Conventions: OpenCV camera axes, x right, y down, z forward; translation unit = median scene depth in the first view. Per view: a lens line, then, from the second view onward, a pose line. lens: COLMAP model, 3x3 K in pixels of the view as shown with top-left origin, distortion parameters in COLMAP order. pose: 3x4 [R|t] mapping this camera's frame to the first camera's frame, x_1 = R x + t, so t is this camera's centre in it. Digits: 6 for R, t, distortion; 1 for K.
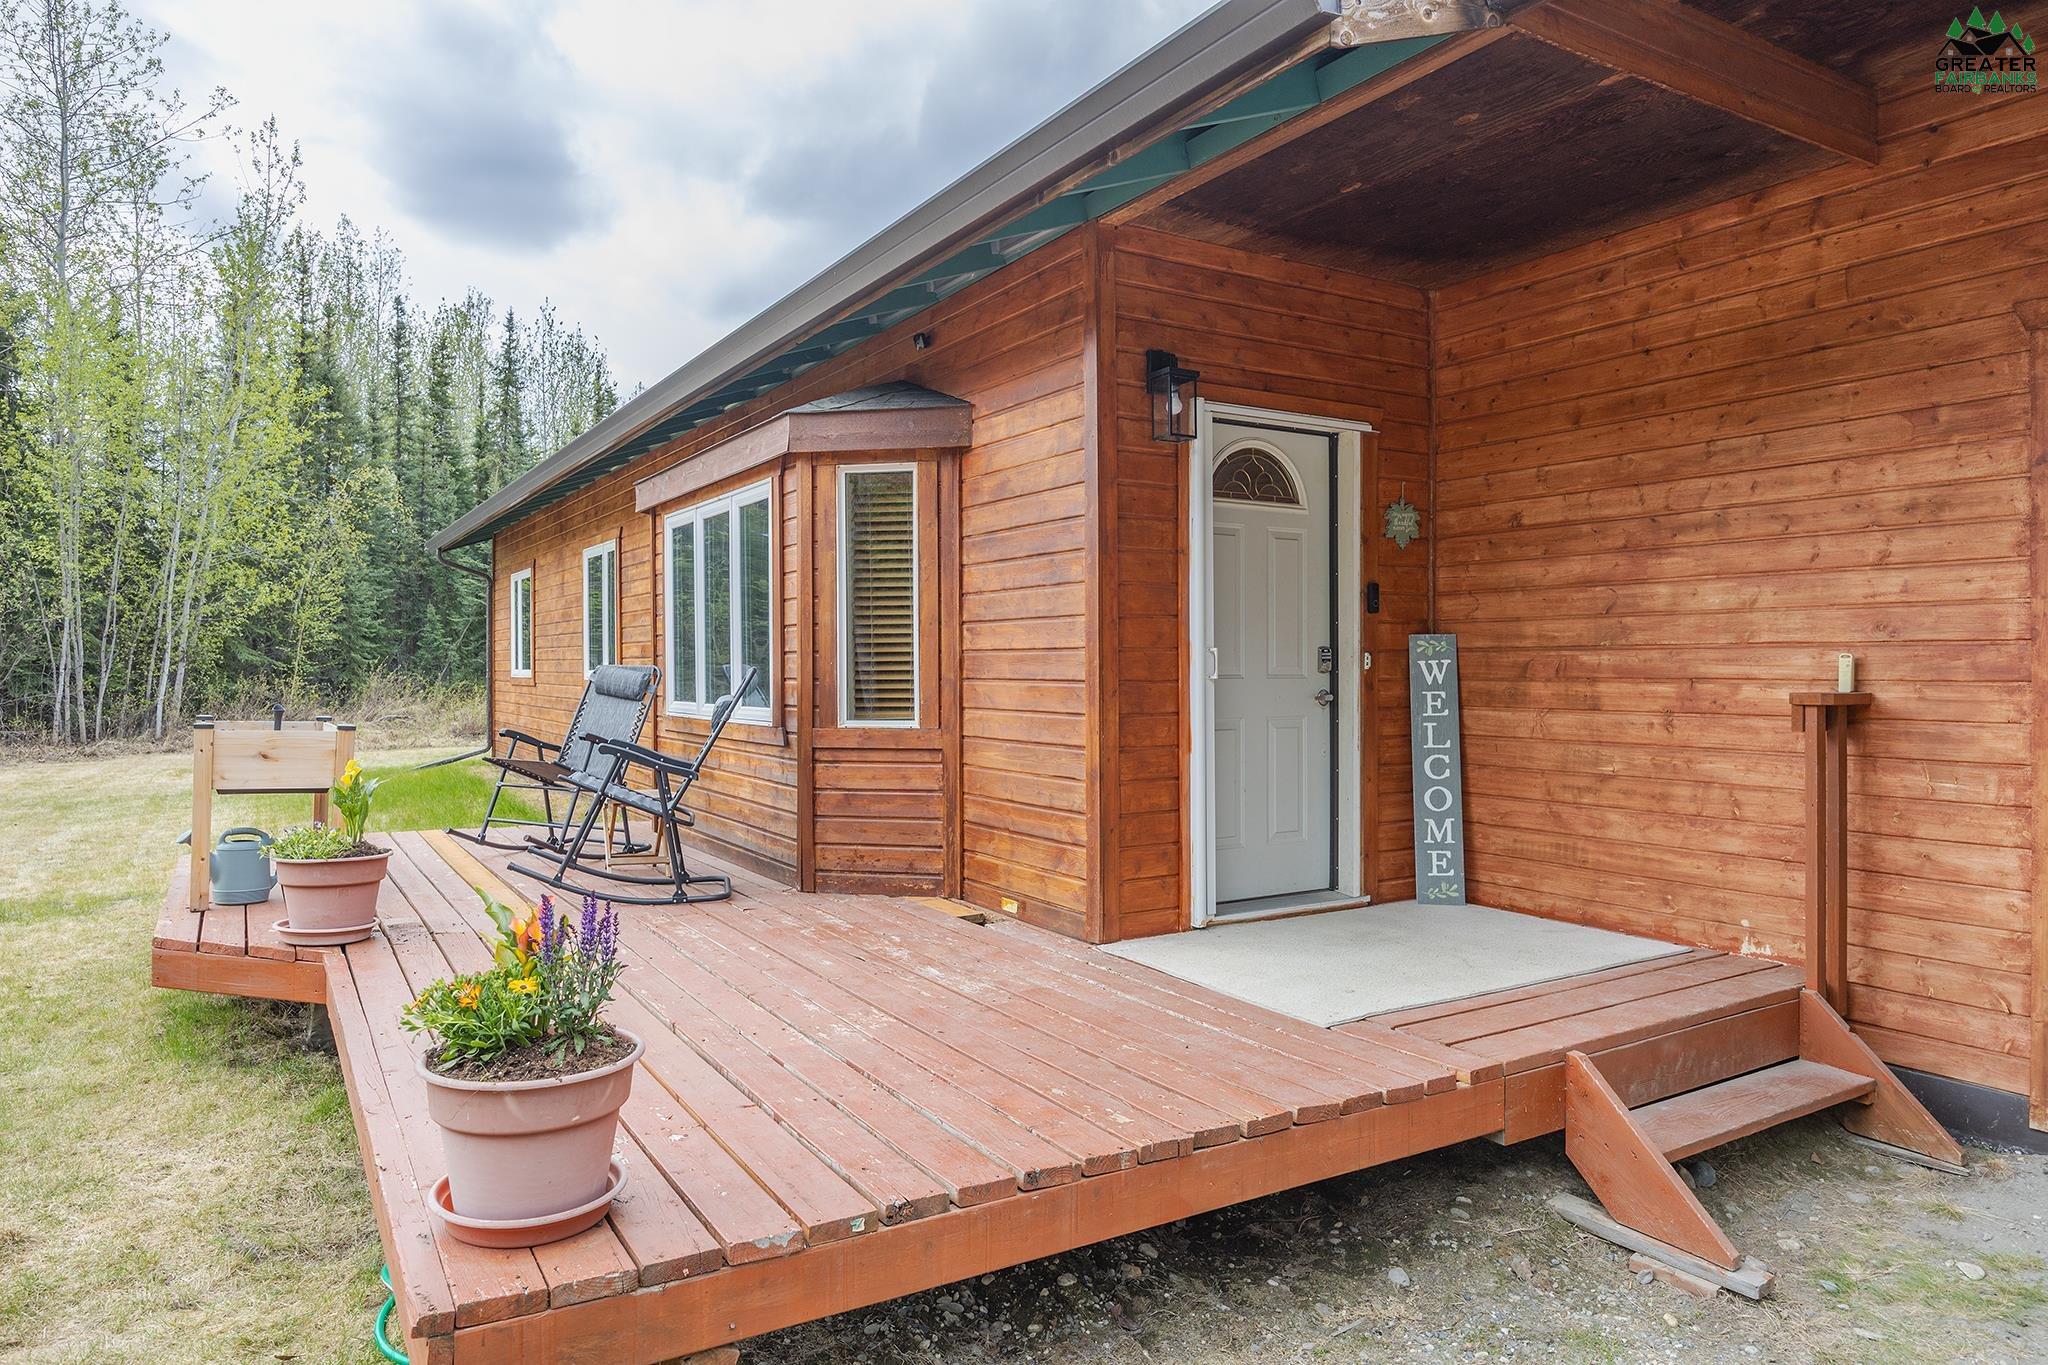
lens RADIAL K [[1288.5, 0, 1038.1], [0, 1288.5, 671.4], [0, 0, 1]] dist [-0.011317, 0.003846]
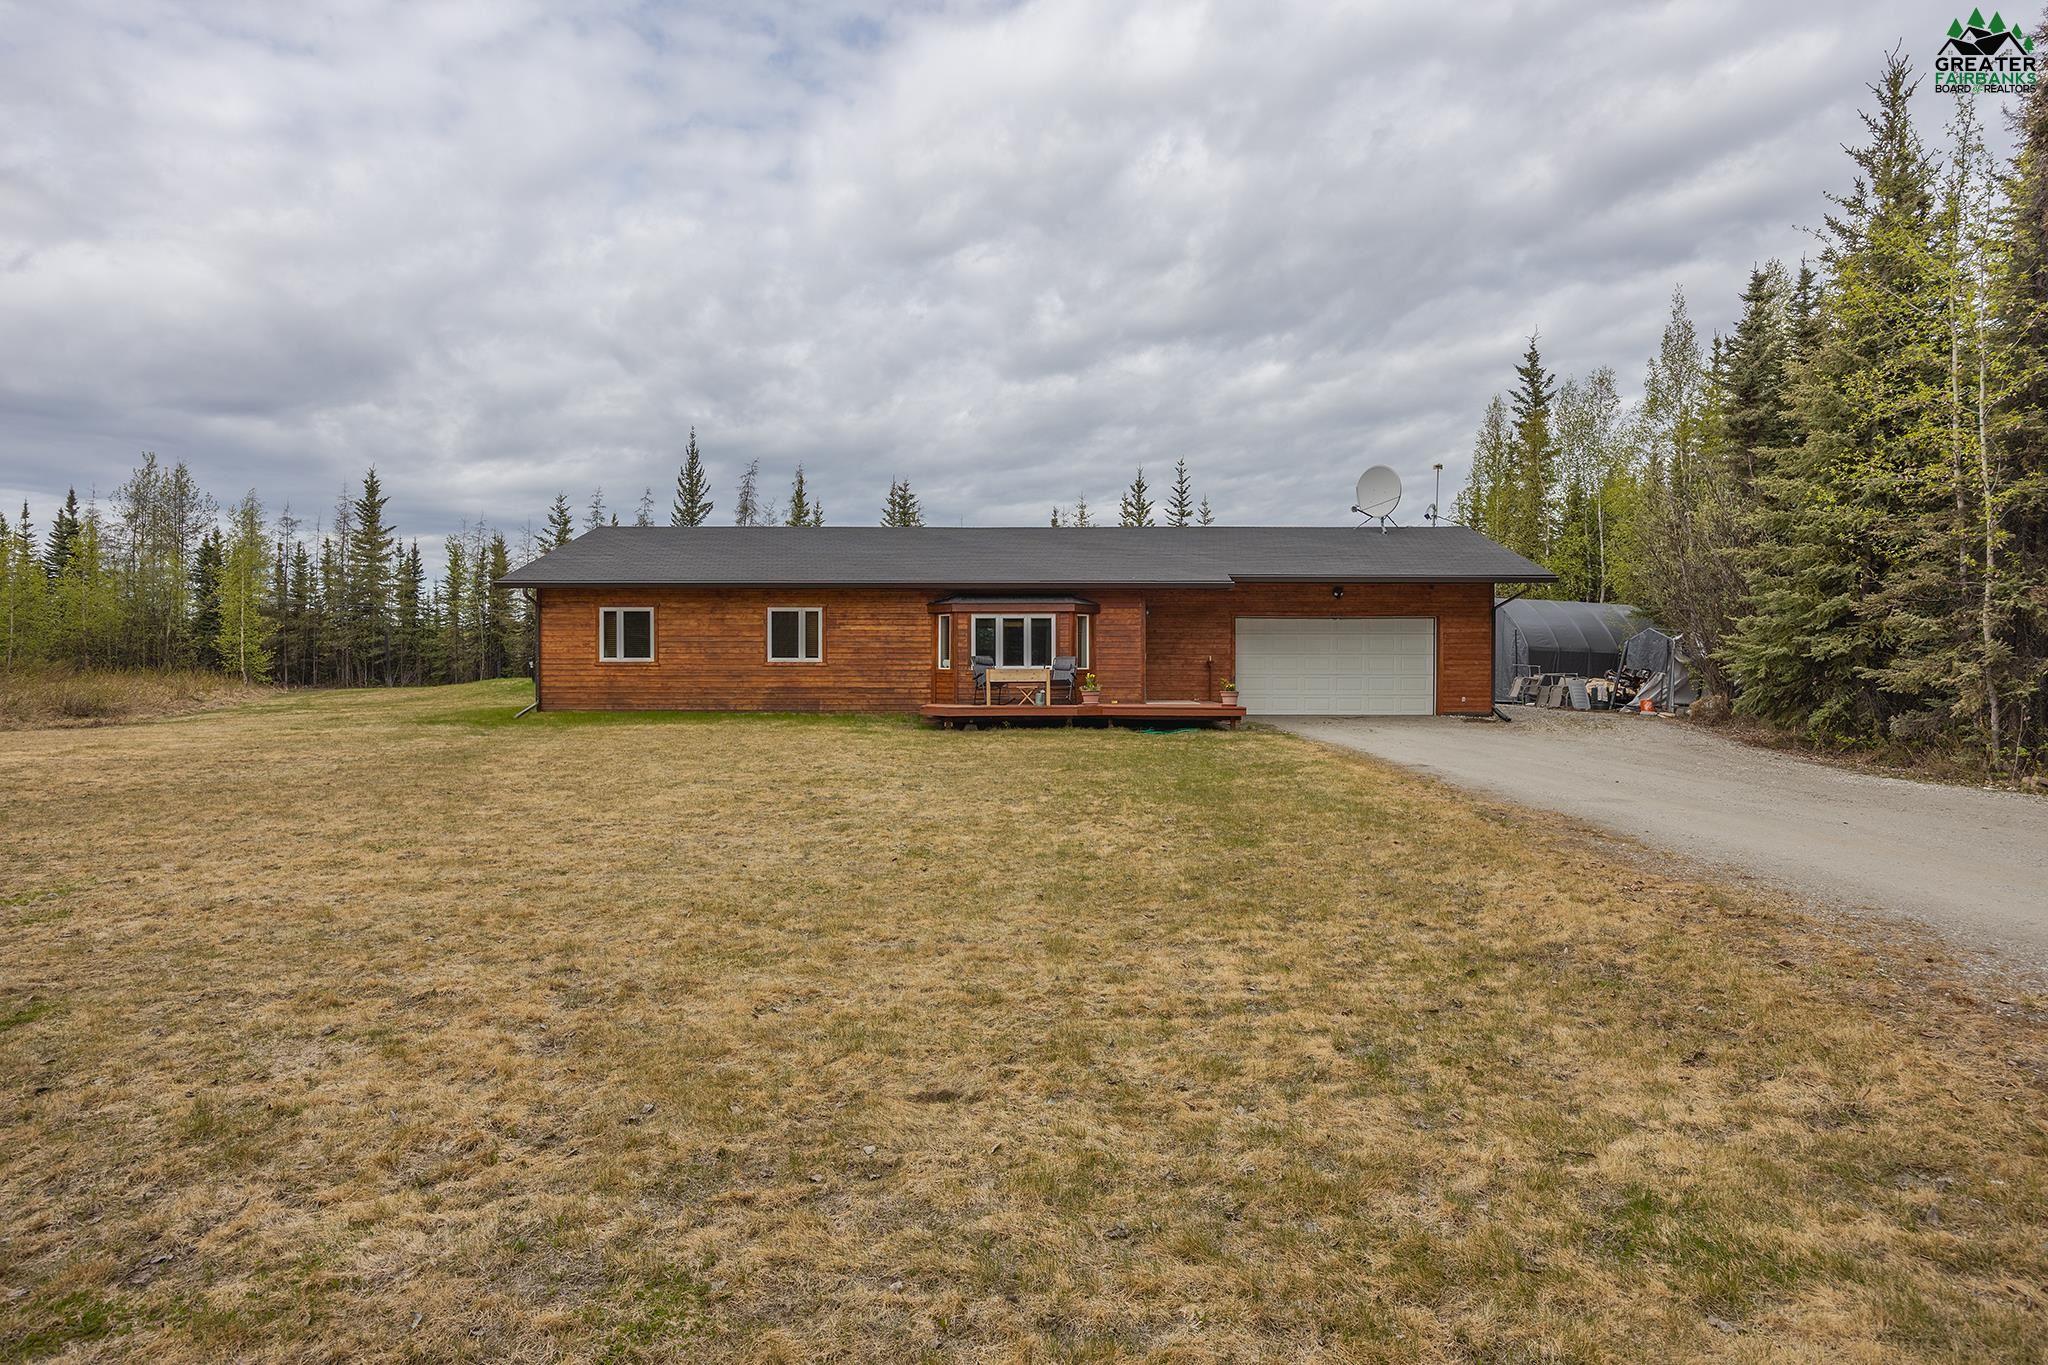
lens RADIAL K [[1090.9, 0, 1031.9], [0, 1090.9, 677.9], [0, 0, 1]] dist [-0.003438, 0.000691]
pose [[0.521395, -0.011443, 0.853239, -4.336237], [0.001124, 0.999918, 0.012724, 0.027382], [-0.853315, -0.005675, 0.521366, -1.131714]]
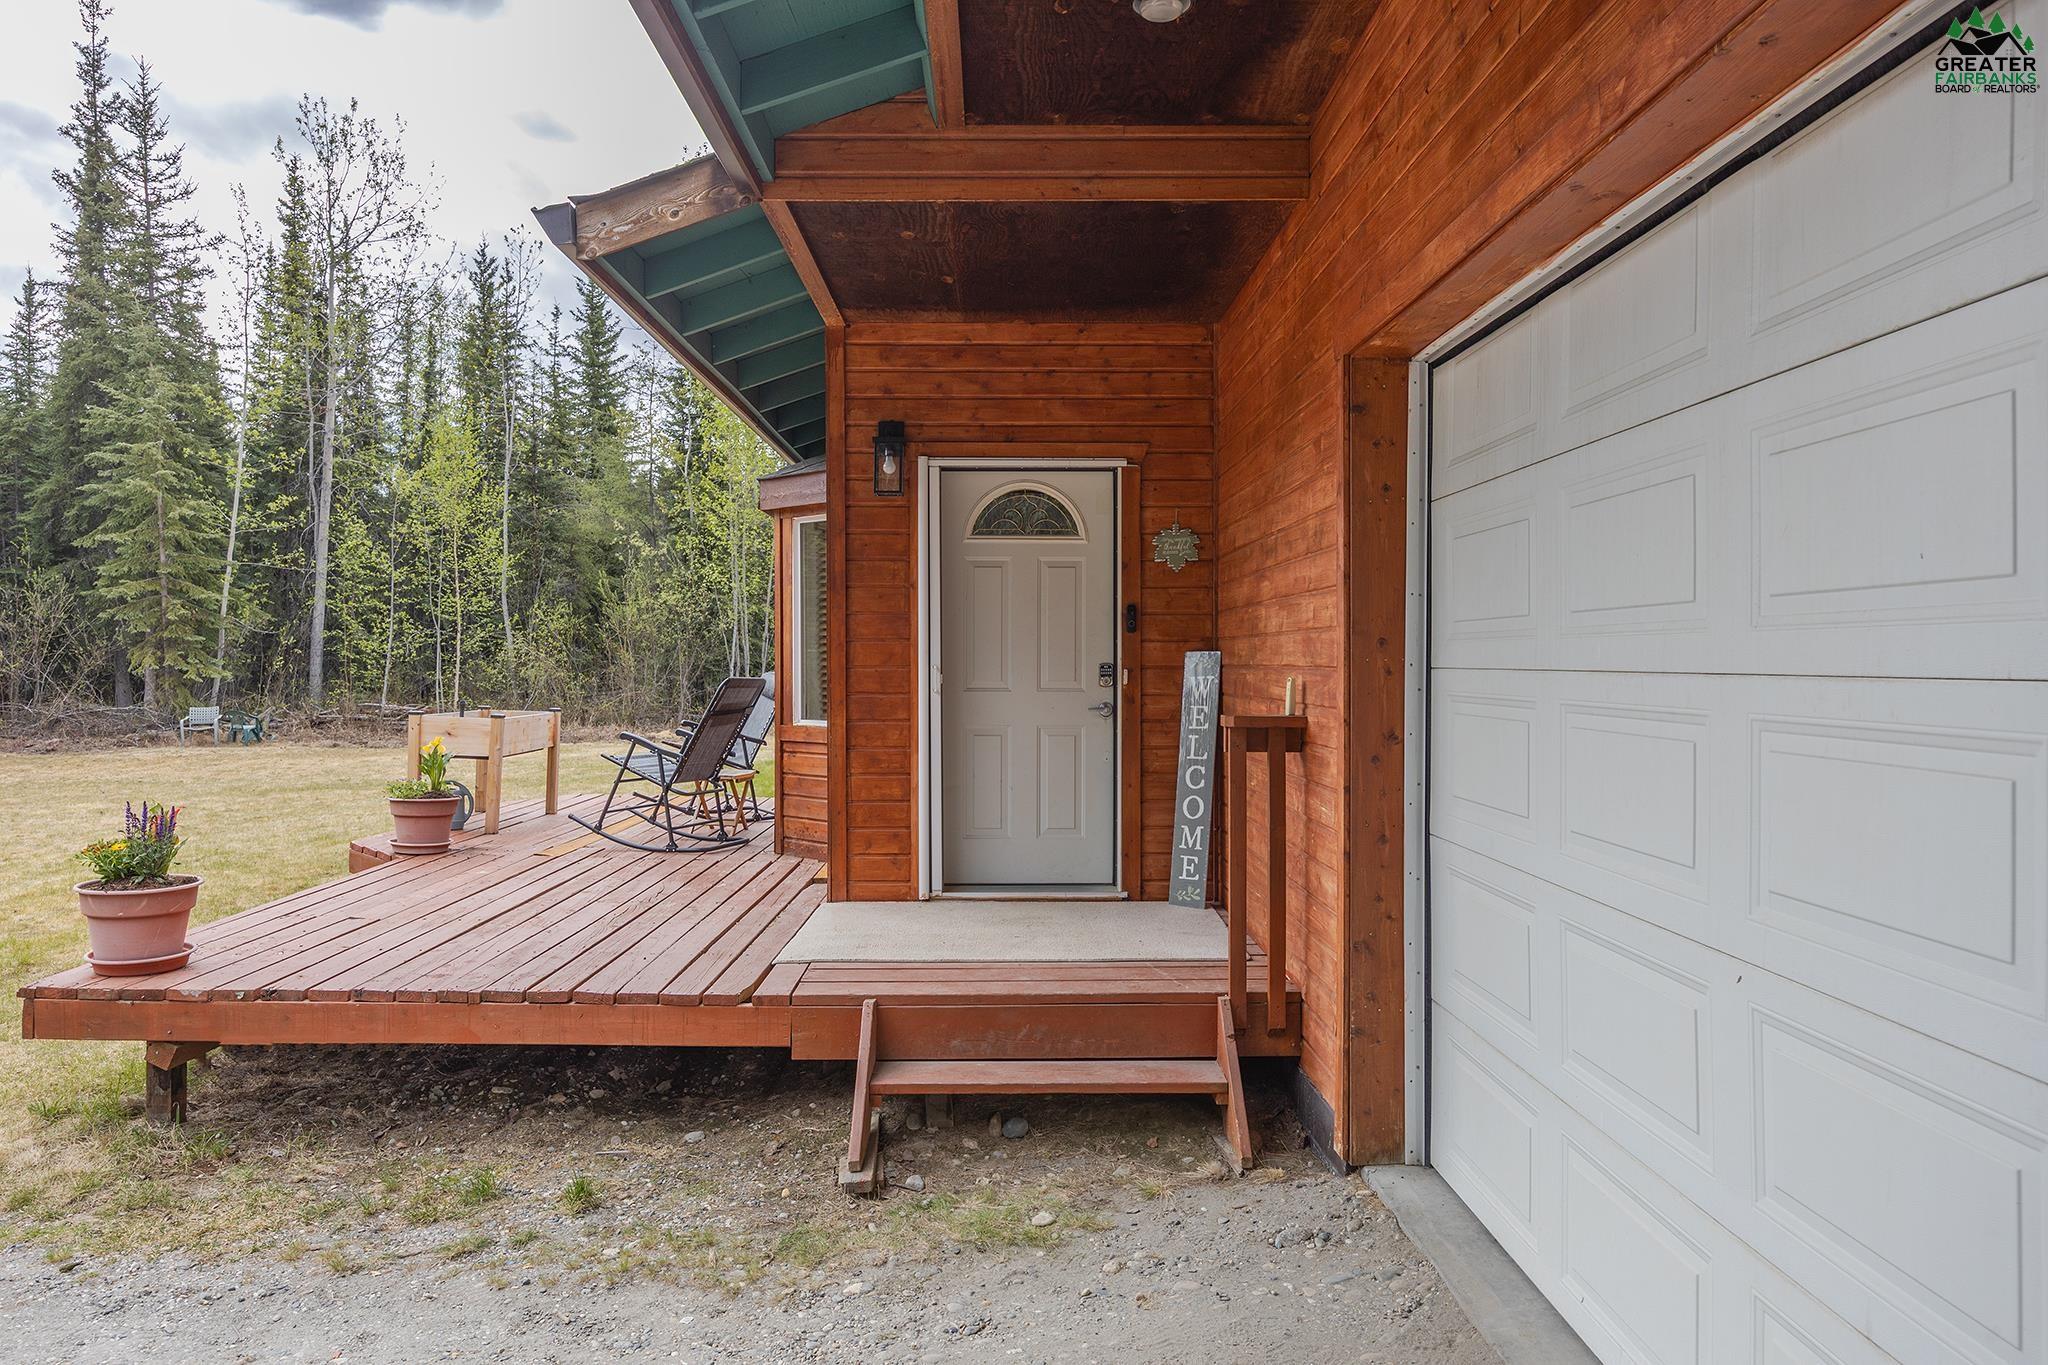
lens RADIAL K [[1378.2, 0, 1038.0], [0, 1378.2, 667.0], [0, 0, 1]] dist [-0.002006, 0.002739]
pose [[0.857100, 0.004741, -0.515128, 0.872452], [-0.005064, 0.999987, 0.000777, -0.018530], [0.515125, 0.001943, 0.857113, -0.040972]]
